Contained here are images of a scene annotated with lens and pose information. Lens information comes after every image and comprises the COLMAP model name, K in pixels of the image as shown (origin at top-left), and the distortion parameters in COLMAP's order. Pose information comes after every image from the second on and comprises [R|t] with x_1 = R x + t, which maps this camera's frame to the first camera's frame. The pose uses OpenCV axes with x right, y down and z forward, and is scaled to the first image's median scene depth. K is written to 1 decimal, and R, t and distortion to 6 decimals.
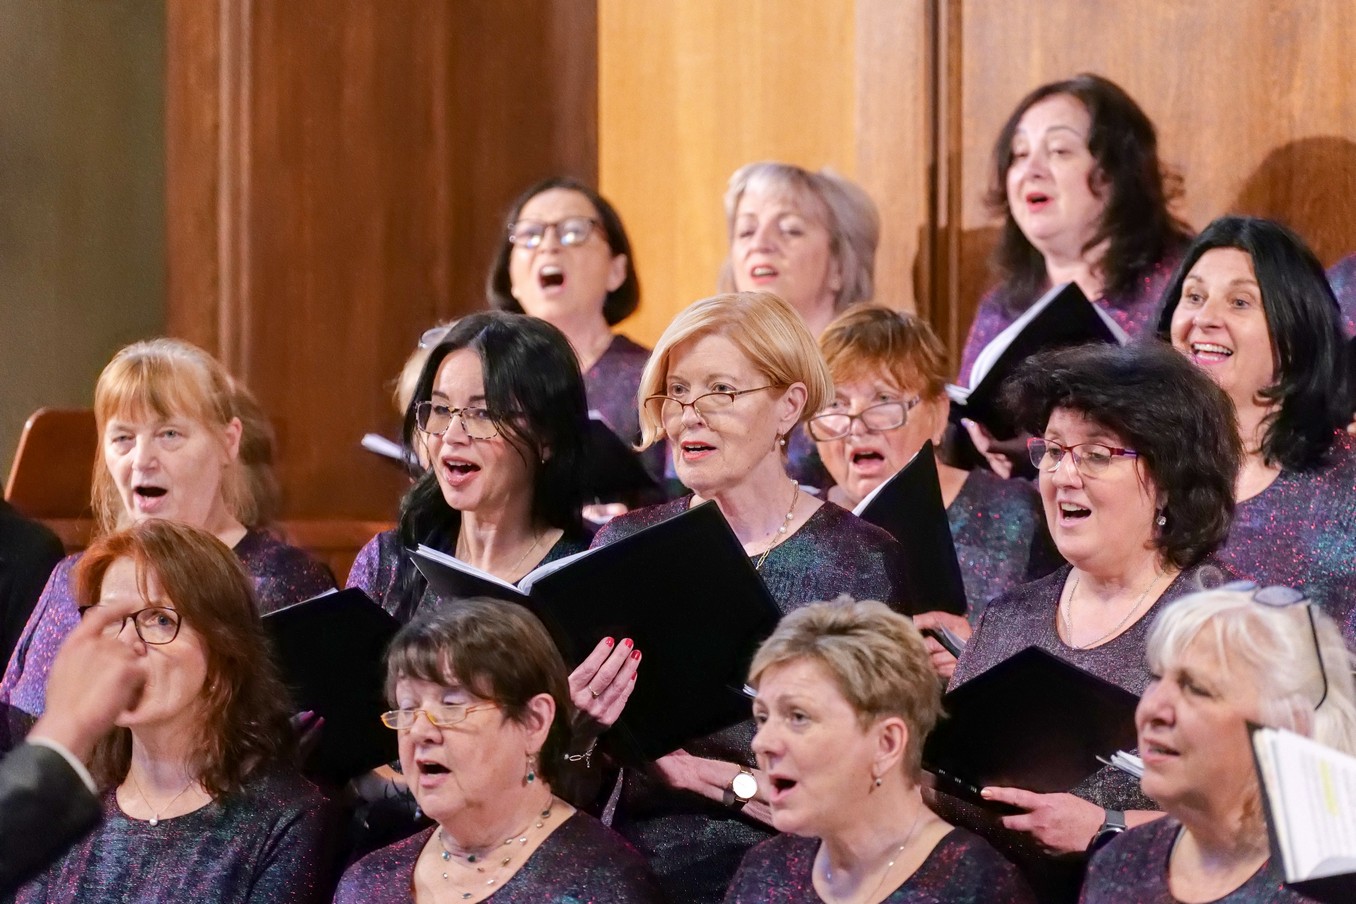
lens RADIAL K [[7796.6, 0, 678.0], [0, 7796.6, 452.0], [0, 0, 1]] dist [-0.755296, 5.090071]
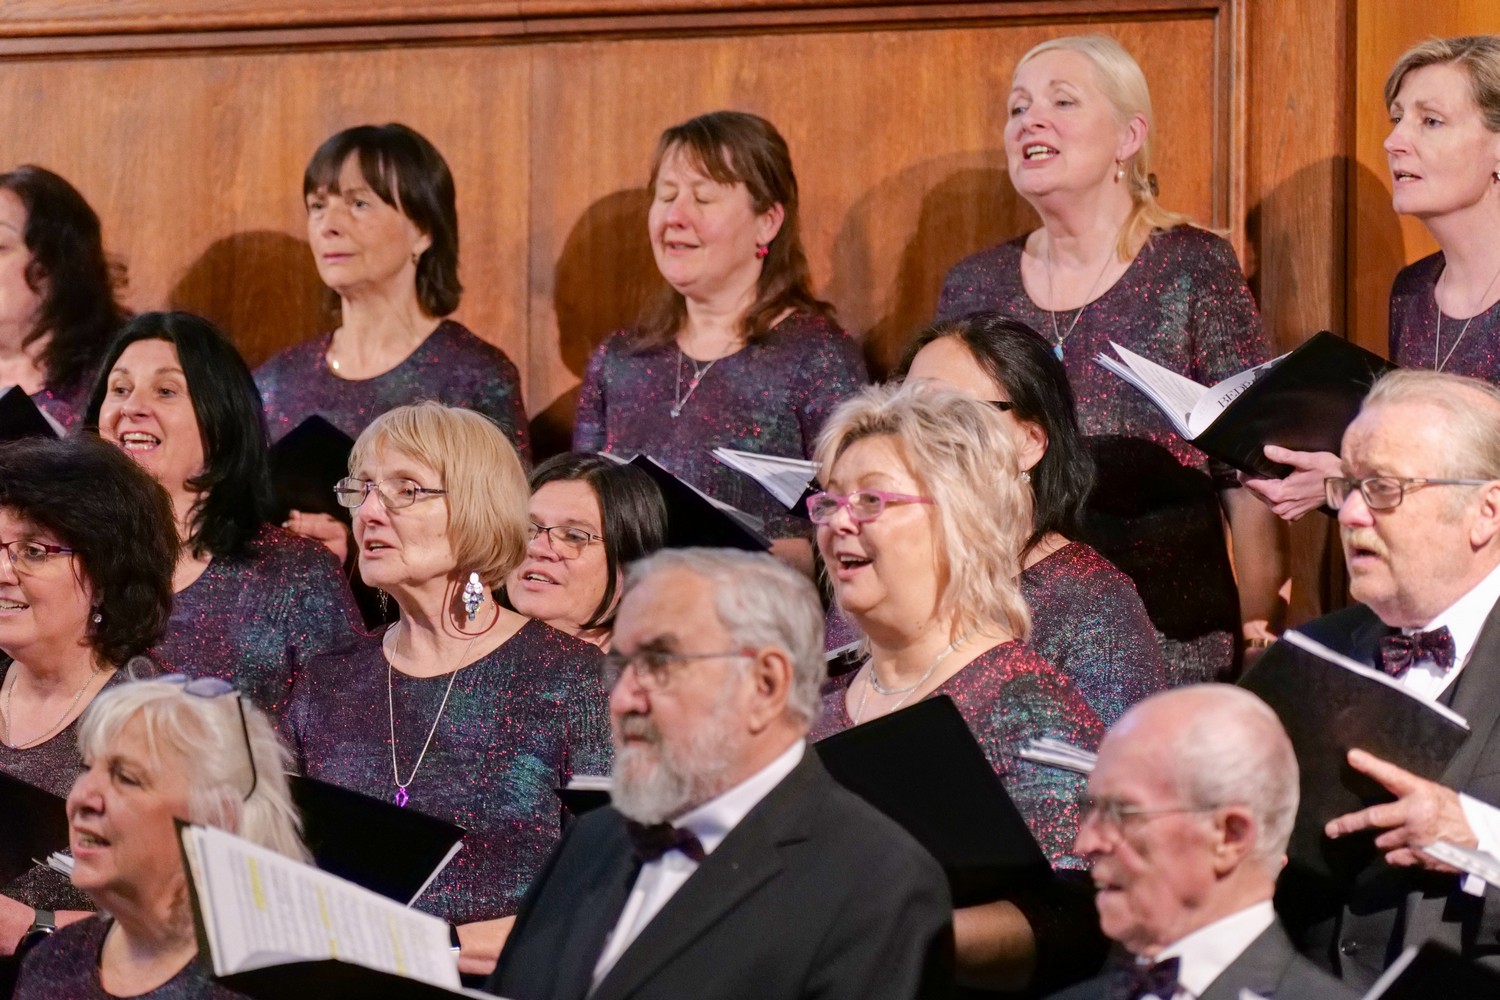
lens RADIAL K [[8694.6, 0, 750.0], [0, 8694.6, 500.0], [0, 0, 1]] dist [-0.343830, 8.904866]
pose [[0.990814, 0.015146, 0.134381, -0.004543], [-0.013892, 0.999851, -0.010268, 0.004392], [-0.134516, 0.008307, 0.990877, -0.116492]]
